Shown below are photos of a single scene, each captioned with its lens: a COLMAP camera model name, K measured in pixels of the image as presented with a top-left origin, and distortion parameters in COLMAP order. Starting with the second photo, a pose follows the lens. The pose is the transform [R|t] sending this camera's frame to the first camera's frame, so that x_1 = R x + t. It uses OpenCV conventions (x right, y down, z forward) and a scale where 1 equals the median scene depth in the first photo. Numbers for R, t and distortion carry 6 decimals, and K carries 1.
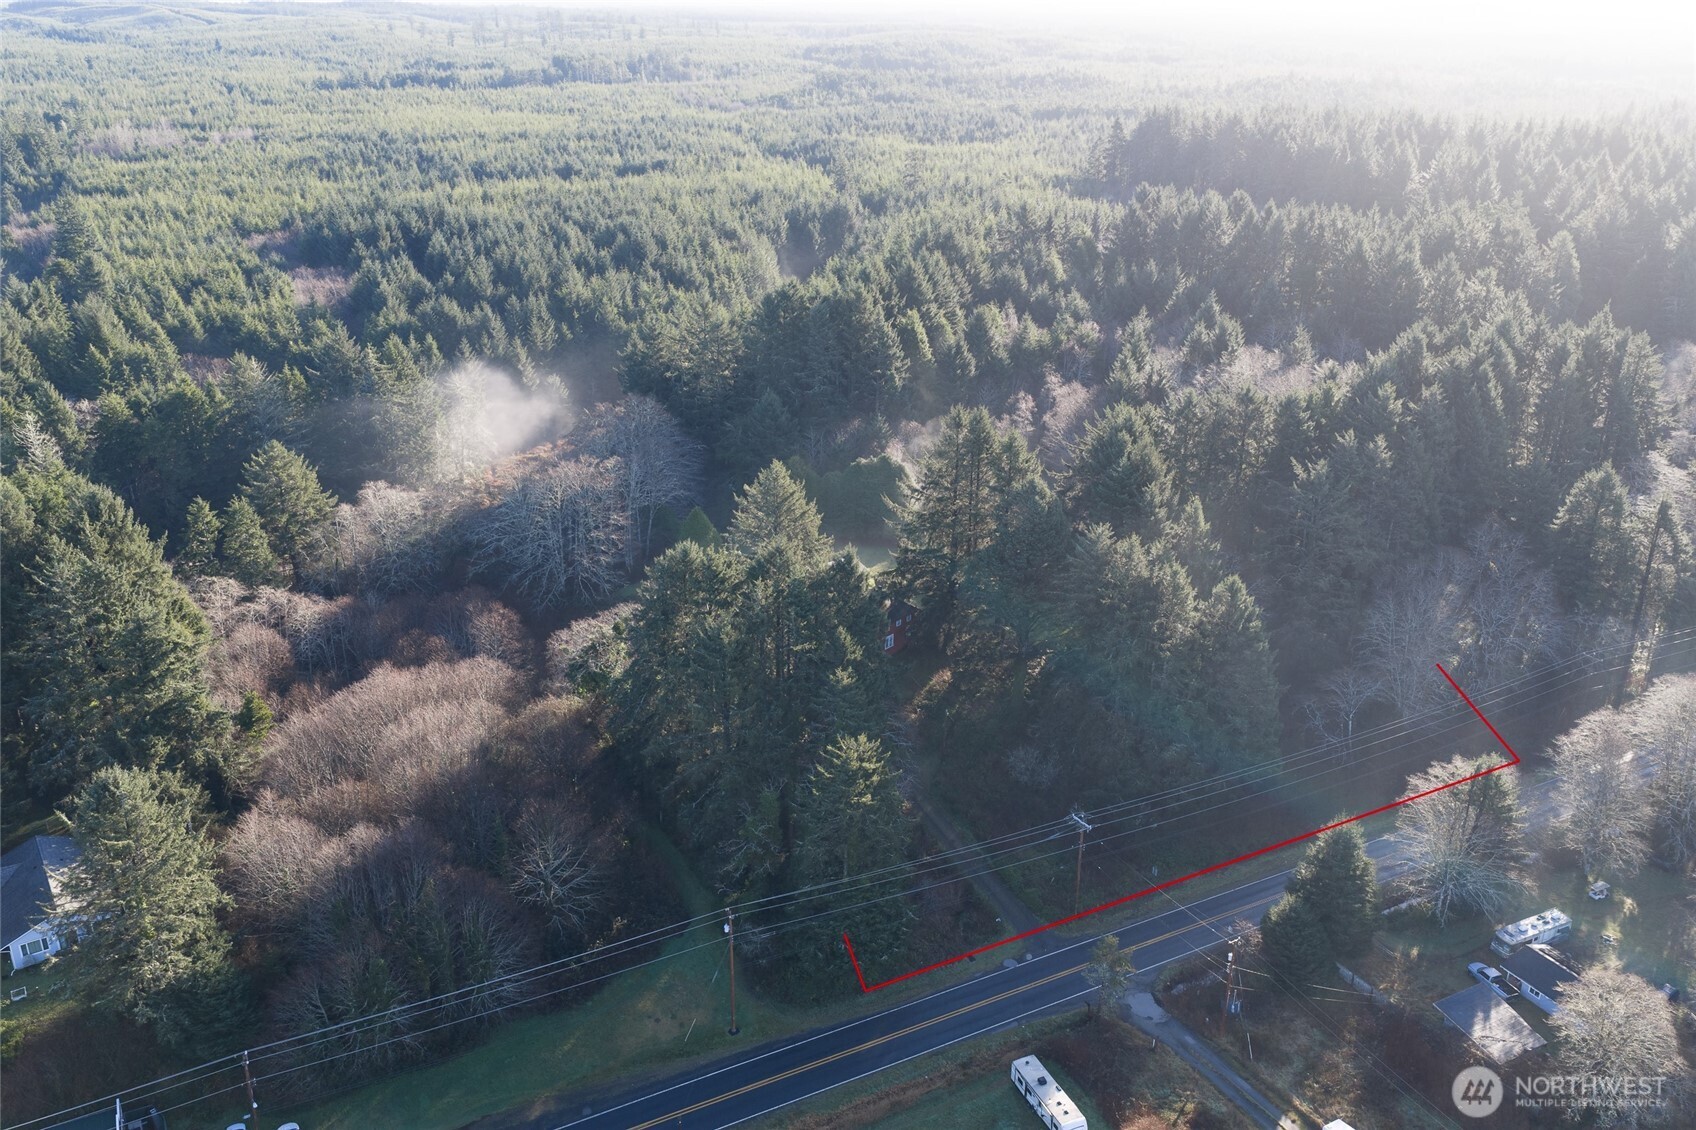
lens RADIAL K [[1415.7, 0, 862.4], [0, 1415.7, 565.6], [0, 0, 1]] dist [-0.008503, -0.001472]
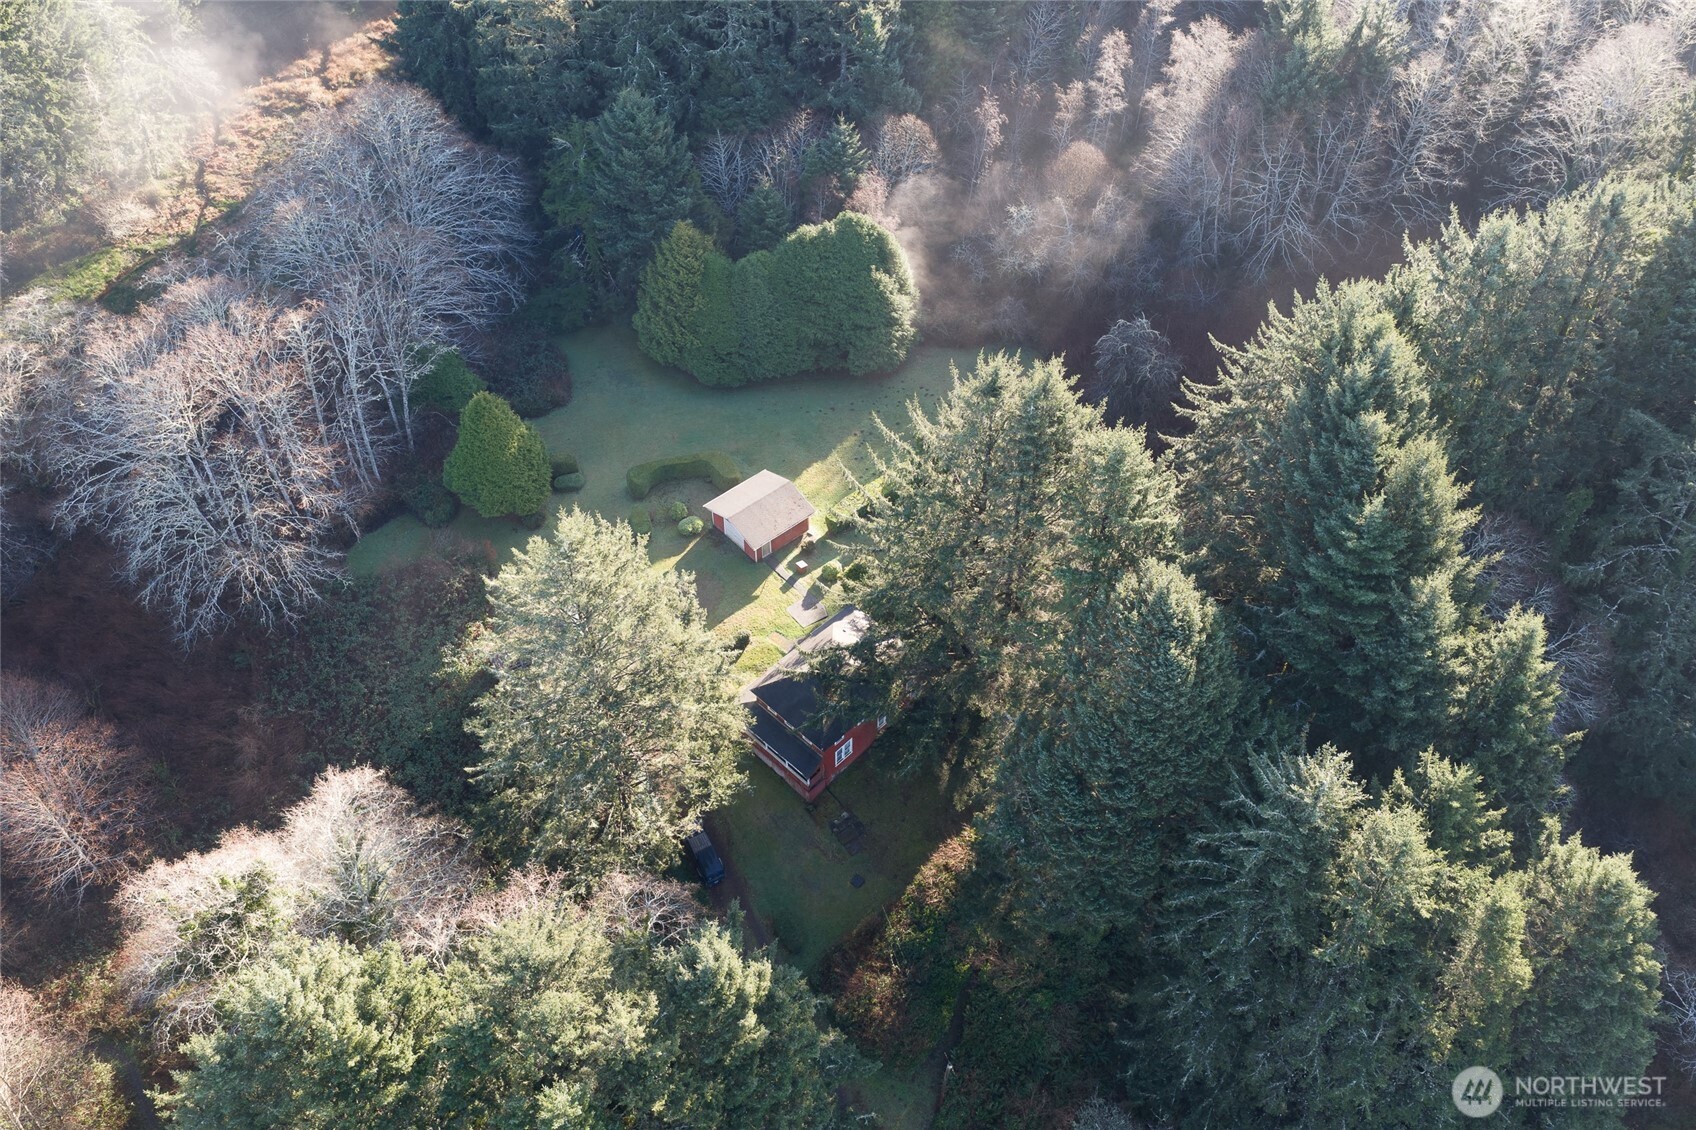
lens RADIAL K [[1415.7, 0, 862.4], [0, 1415.7, 565.6], [0, 0, 1]] dist [-0.008503, -0.001472]
pose [[0.999977, 0.001186, -0.006666, 0.026854], [0.001781, 0.903764, 0.428027, -0.211446], [0.006532, -0.428029, 0.903741, 0.519156]]
